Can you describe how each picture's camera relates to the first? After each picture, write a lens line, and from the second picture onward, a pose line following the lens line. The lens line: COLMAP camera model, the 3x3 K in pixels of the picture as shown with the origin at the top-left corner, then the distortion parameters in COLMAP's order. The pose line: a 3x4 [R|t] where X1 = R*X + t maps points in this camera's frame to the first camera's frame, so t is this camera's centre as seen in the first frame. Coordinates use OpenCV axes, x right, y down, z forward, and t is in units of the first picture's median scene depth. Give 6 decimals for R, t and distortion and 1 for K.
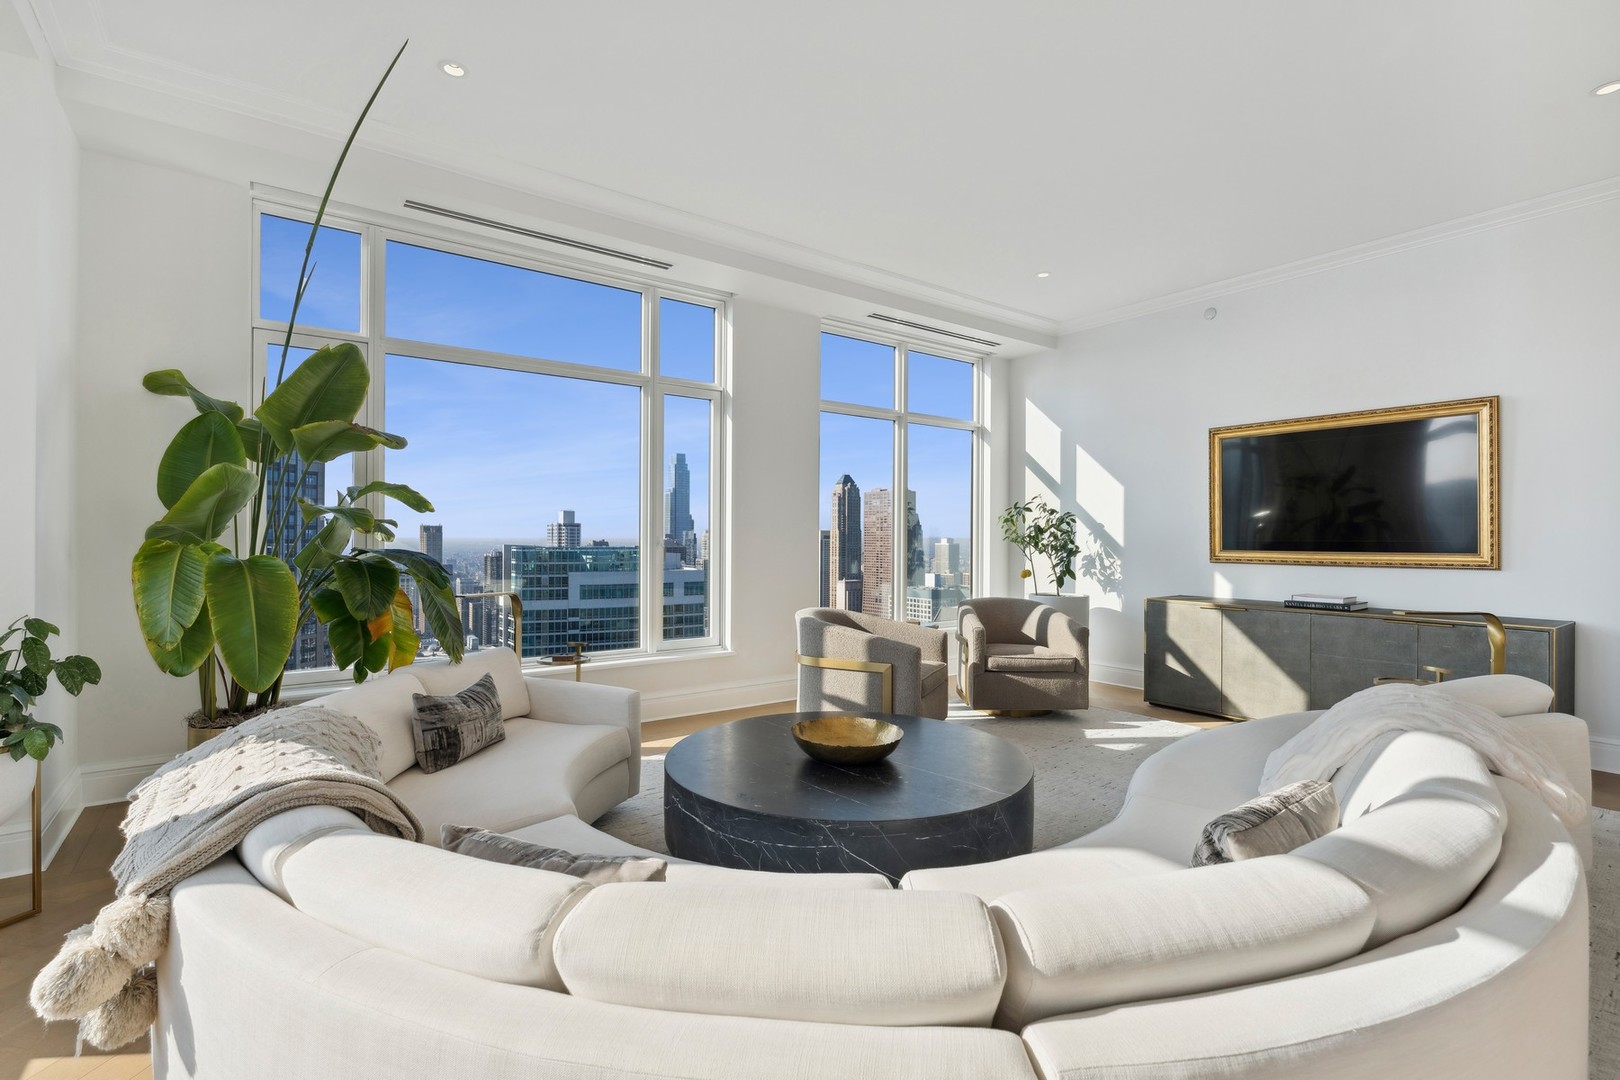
lens RADIAL K [[762.4, 0, 824.4], [0, 762.4, 538.1], [0, 0, 1]] dist [0.001580, -0.003666]
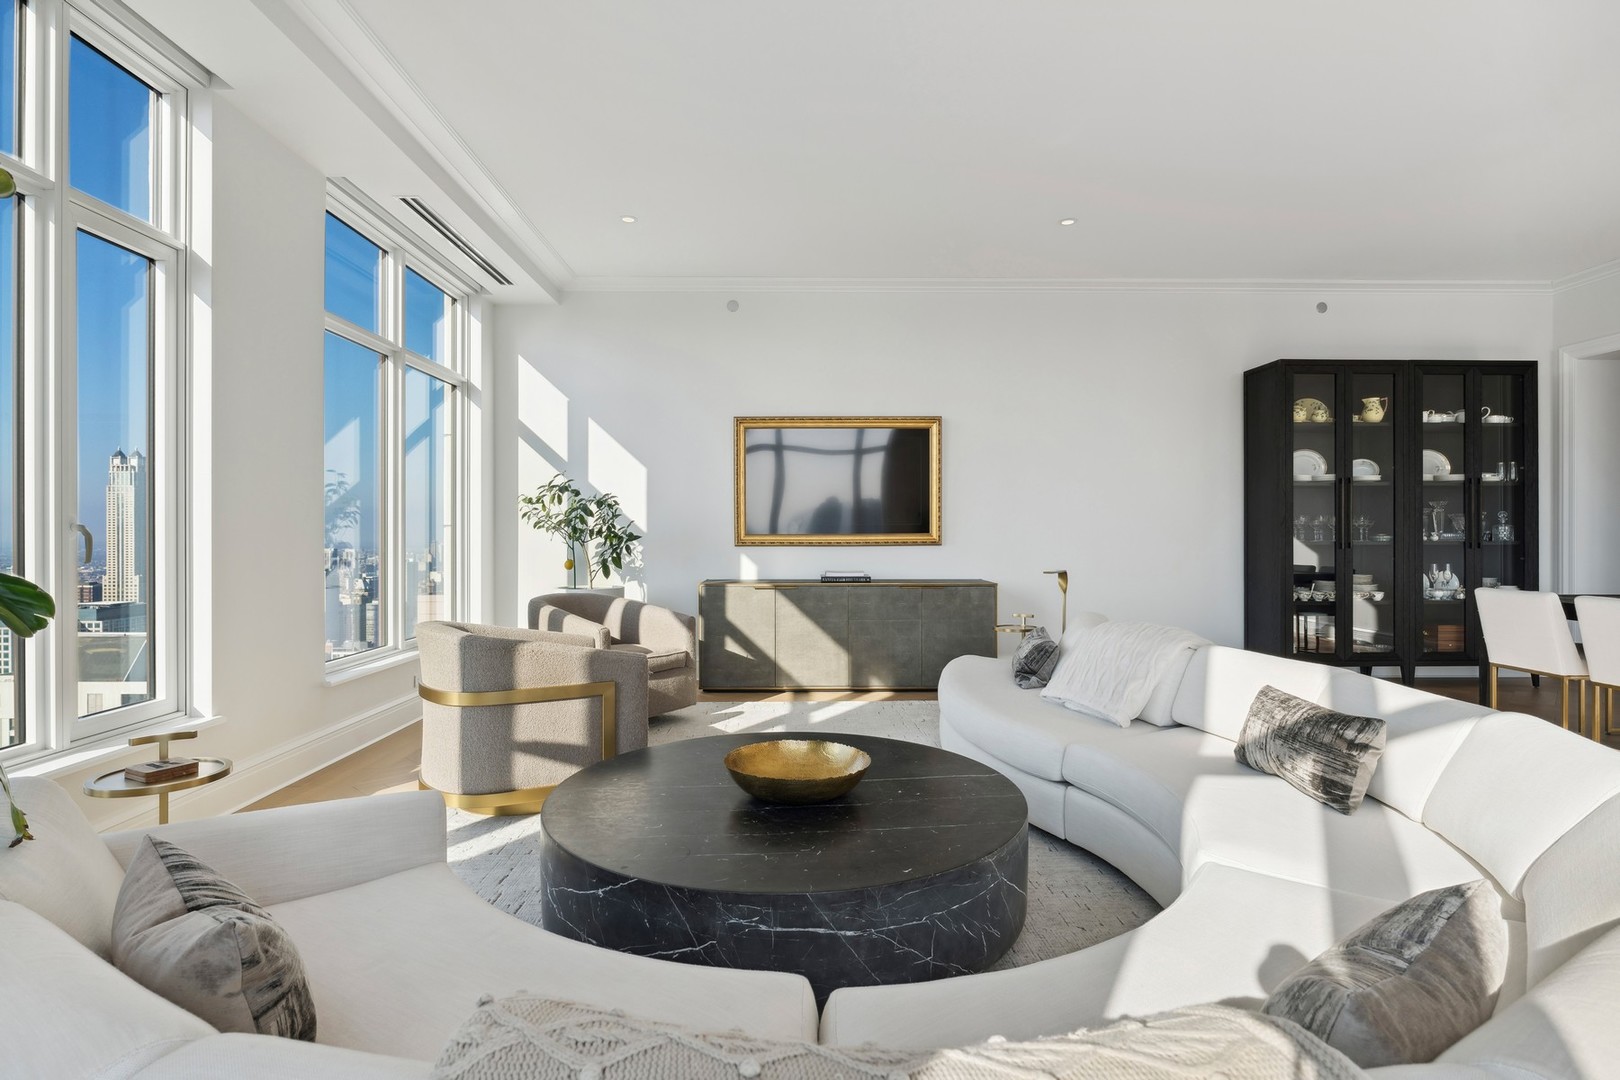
lens RADIAL K [[808.8, 0, 822.3], [0, 808.8, 535.6], [0, 0, 1]] dist [0.005938, -0.000356]
pose [[0.580171, -0.007628, 0.814459, -0.344706], [0.004871, 0.999971, 0.005896, 0.012610], [-0.814480, 0.000547, 0.580191, 0.281715]]
